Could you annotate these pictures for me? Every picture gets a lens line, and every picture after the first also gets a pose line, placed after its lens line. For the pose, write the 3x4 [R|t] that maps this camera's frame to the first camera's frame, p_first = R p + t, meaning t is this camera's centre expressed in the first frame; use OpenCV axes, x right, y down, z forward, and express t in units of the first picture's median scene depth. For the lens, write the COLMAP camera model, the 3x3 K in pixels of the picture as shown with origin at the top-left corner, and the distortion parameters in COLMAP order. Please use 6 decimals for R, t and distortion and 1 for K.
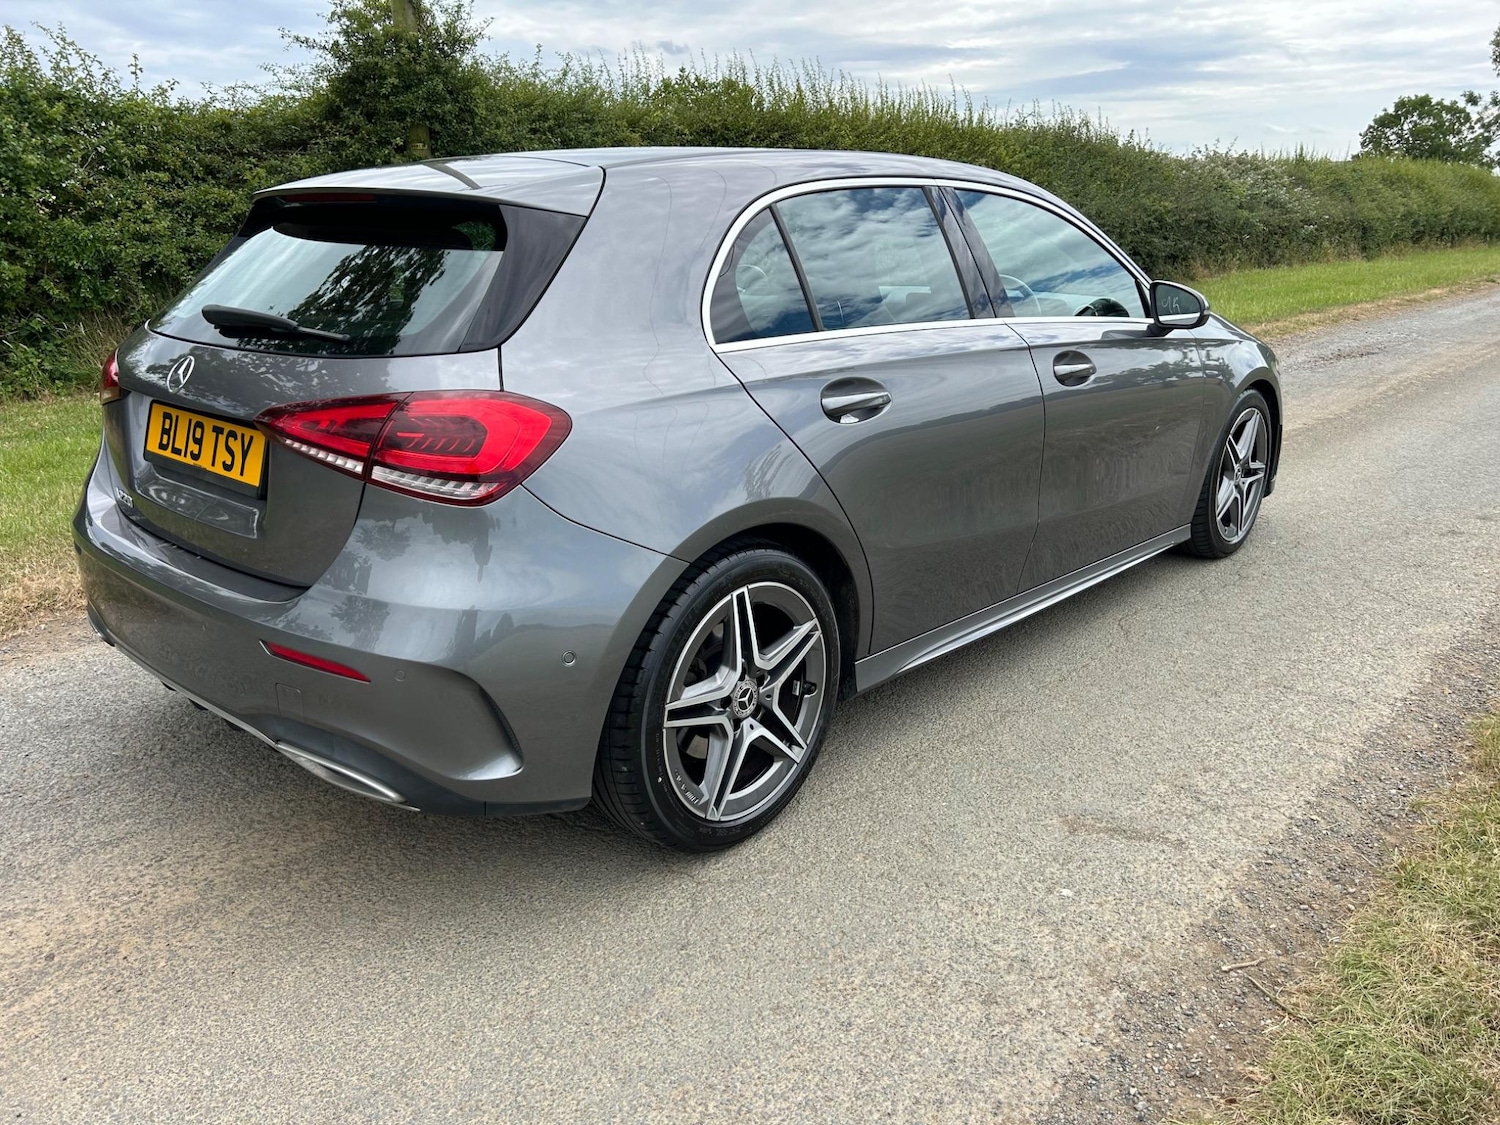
lens RADIAL K [[1181.3, 0, 752.0], [0, 1181.3, 520.9], [0, 0, 1]] dist [0.049752, -0.055107]
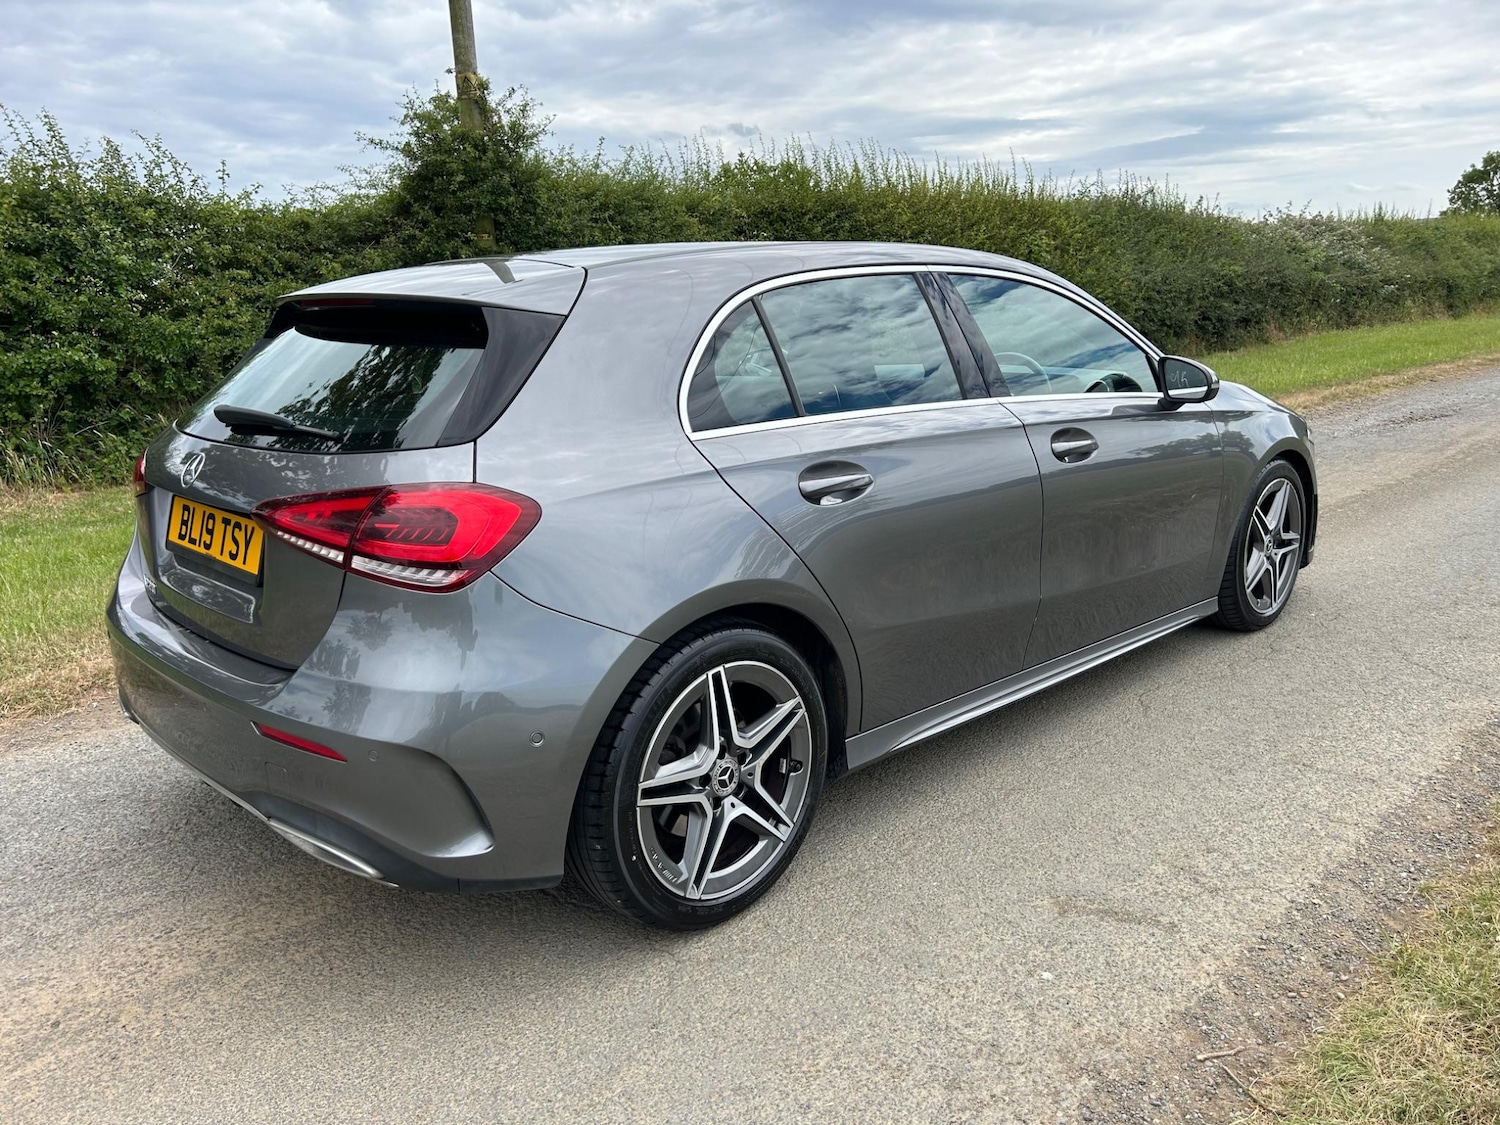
lens RADIAL K [[1181.3, 0, 752.0], [0, 1181.3, 520.9], [0, 0, 1]] dist [0.049752, -0.055107]
pose [[0.997334, -0.012963, -0.071812, 0.086020], [0.008749, 0.998238, -0.058680, -0.008950], [0.072446, 0.057896, 0.995691, -0.024697]]
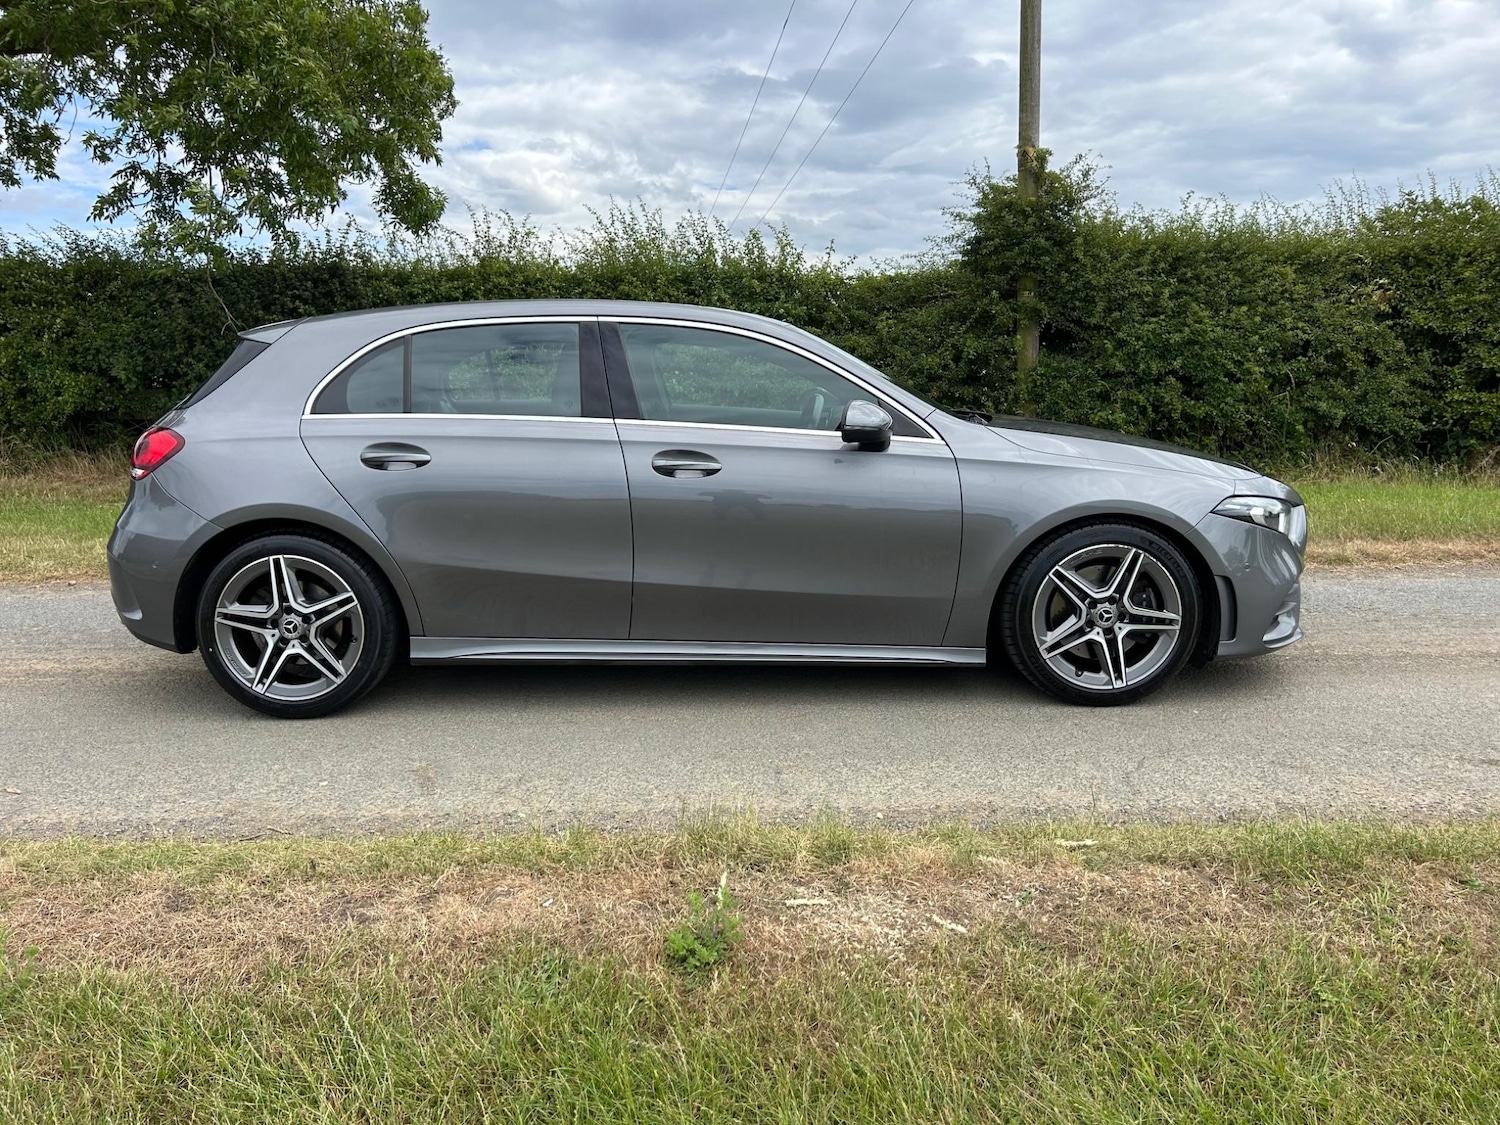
lens RADIAL K [[1253.4, 0, 793.9], [0, 1253.4, 524.9], [0, 0, 1]] dist [0.060178, -0.073044]
pose [[0.651040, 0.090505, -0.753628, 1.640643], [-0.182477, 0.982410, -0.039657, -0.044735], [0.736783, 0.163338, 0.656103, 0.307790]]
